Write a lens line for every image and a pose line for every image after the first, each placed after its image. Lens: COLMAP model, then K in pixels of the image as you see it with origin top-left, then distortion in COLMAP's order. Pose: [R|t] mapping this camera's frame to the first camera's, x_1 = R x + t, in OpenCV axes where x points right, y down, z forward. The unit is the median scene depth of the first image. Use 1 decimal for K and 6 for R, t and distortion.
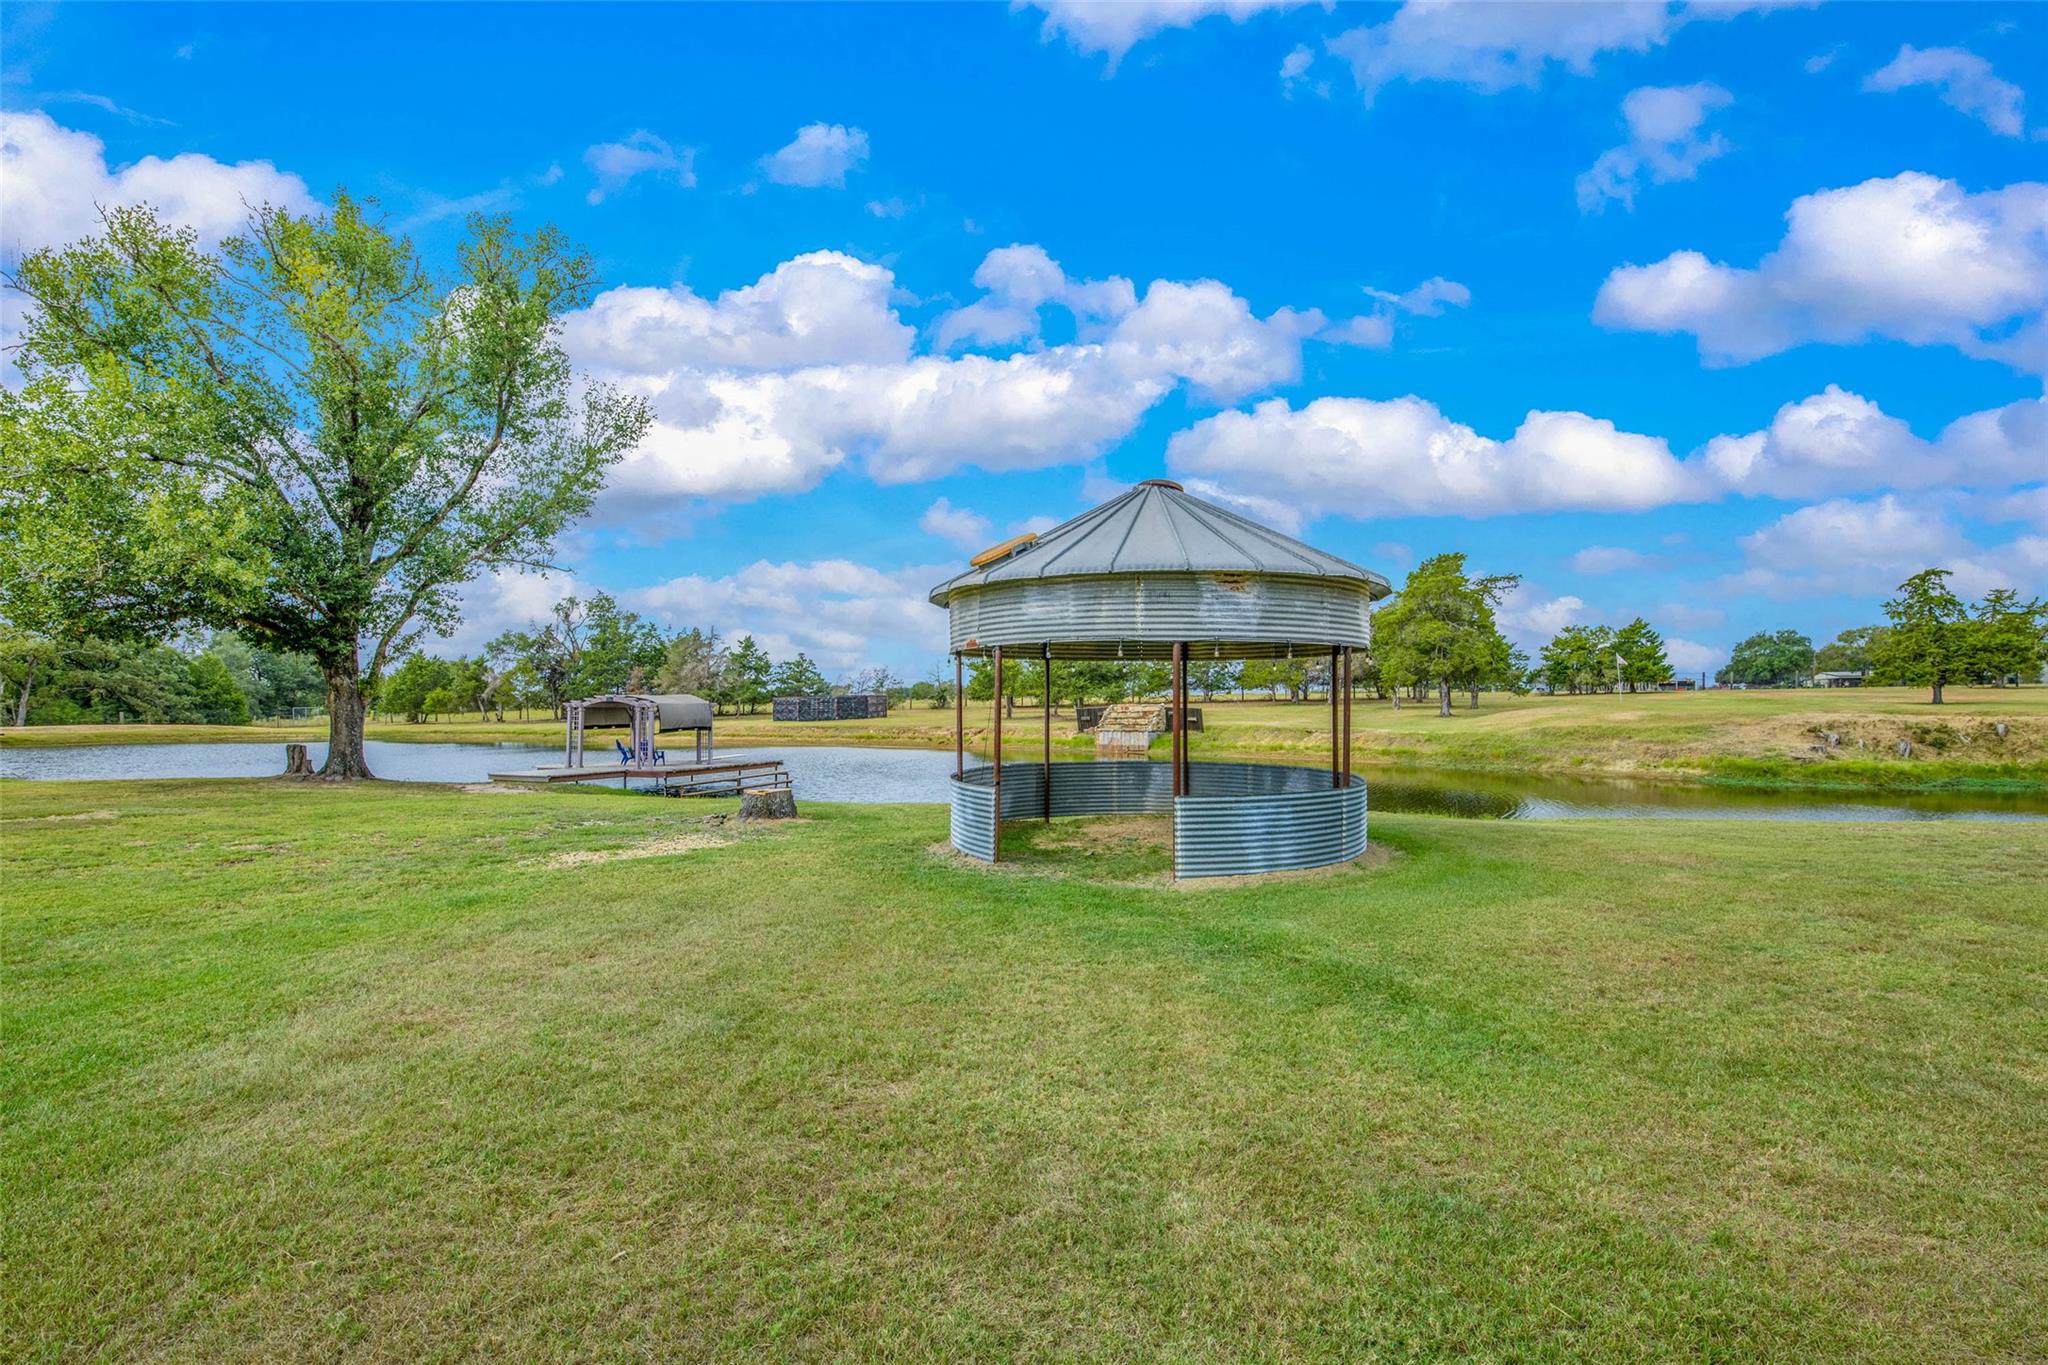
lens RADIAL K [[888.3, 0, 1026.4], [0, 888.3, 681.4], [0, 0, 1]] dist [-0.020126, 0.000915]
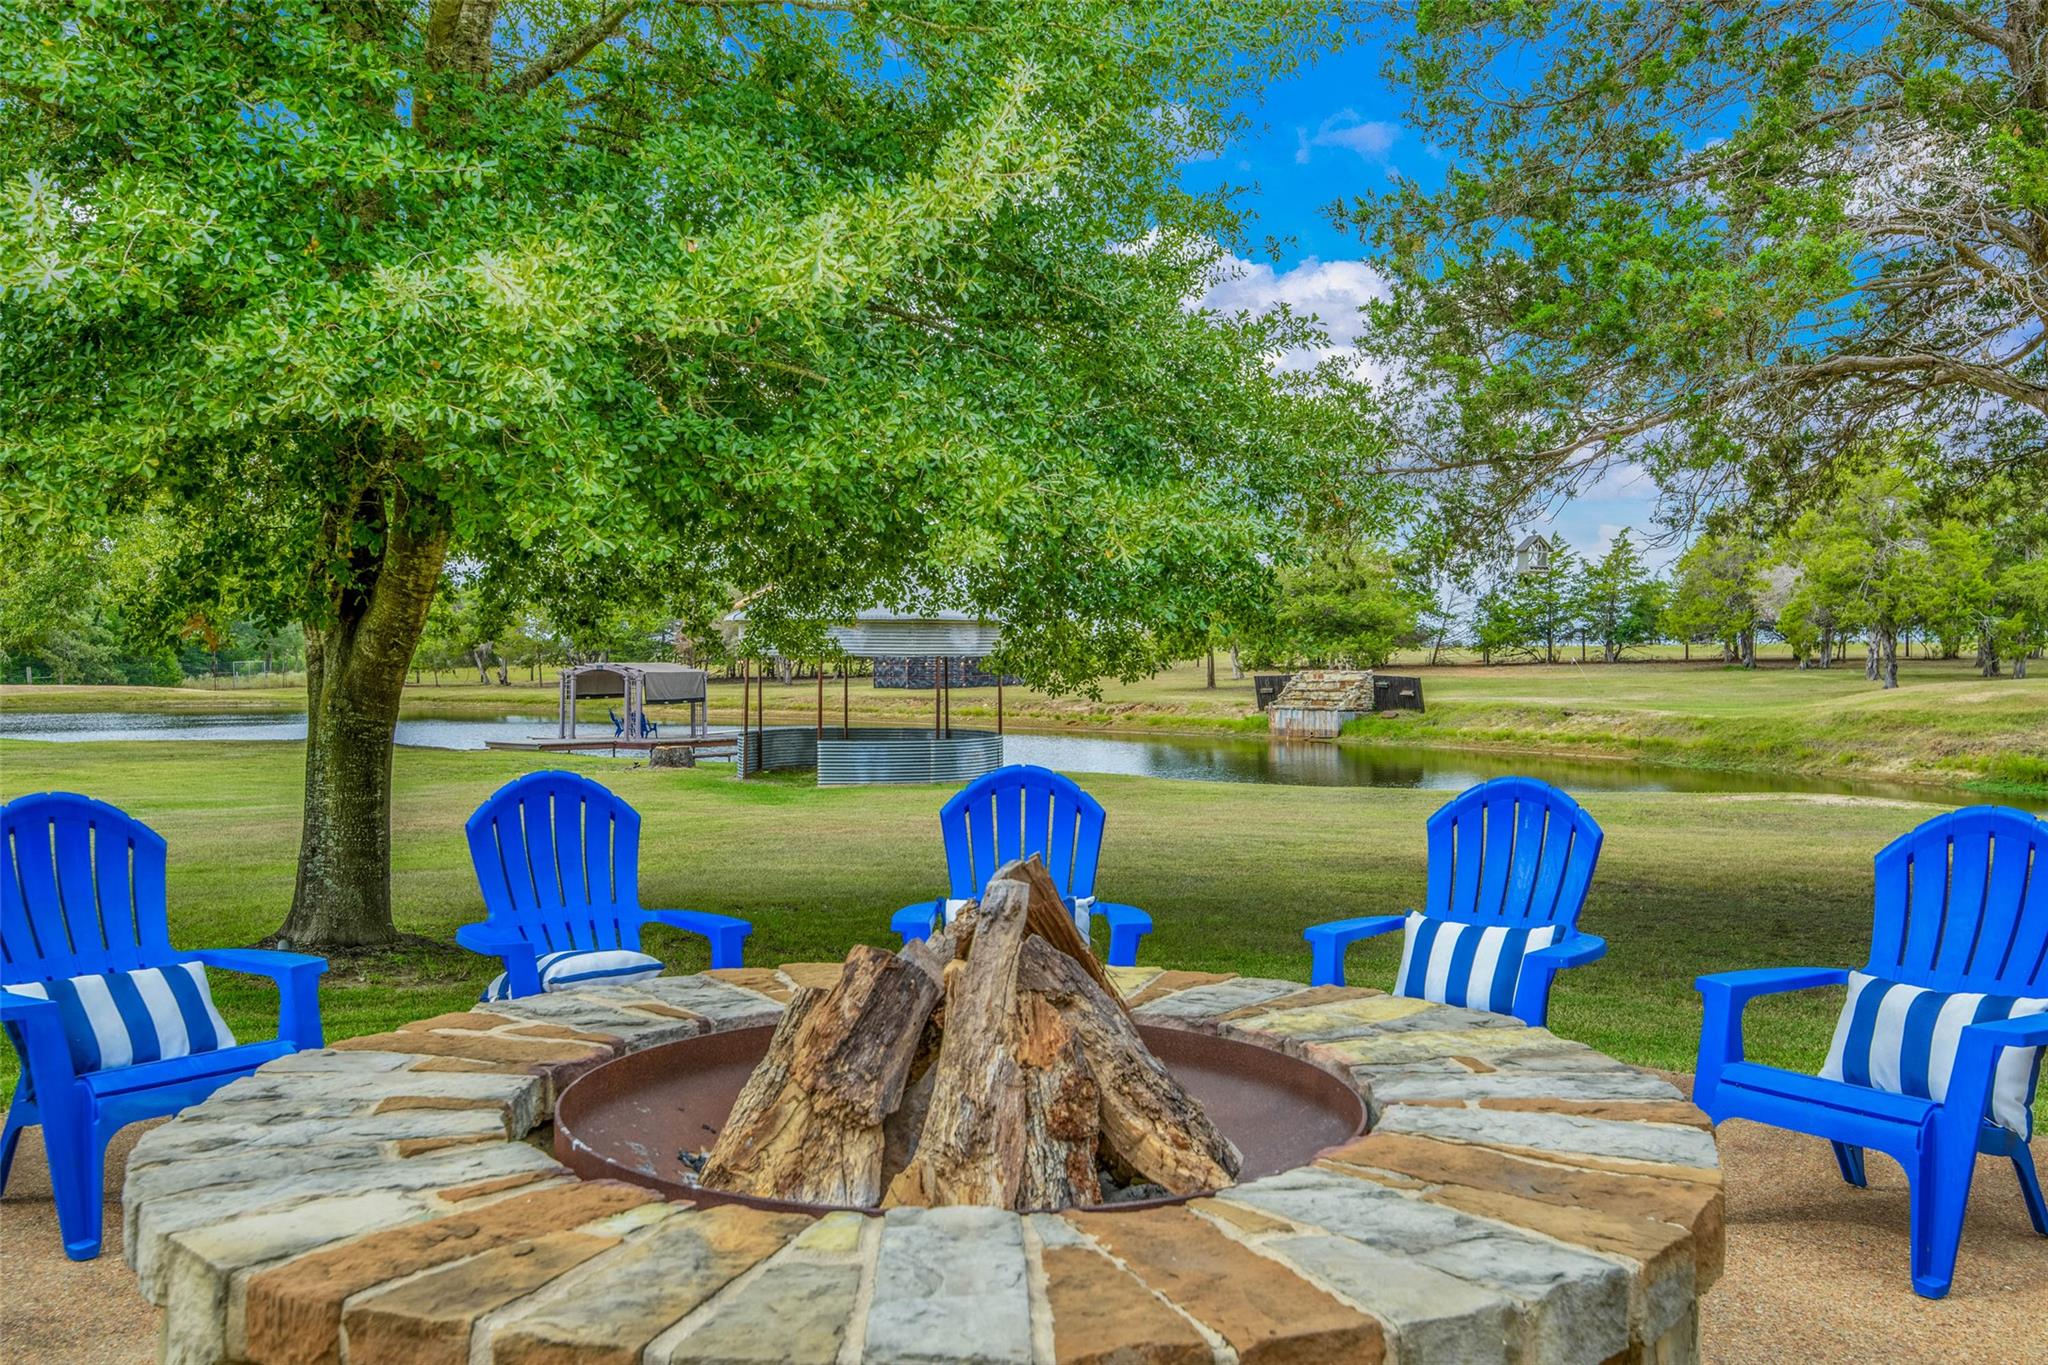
lens RADIAL K [[1772.3, 0, 1023.4], [0, 1772.3, 680.8], [0, 0, 1]] dist [-0.008651, 0.001488]
pose [[0.967774, 0.009040, -0.251658, 0.246200], [0.001370, 0.999152, 0.041162, -0.023931], [0.251816, -0.040180, 0.966941, -0.399935]]
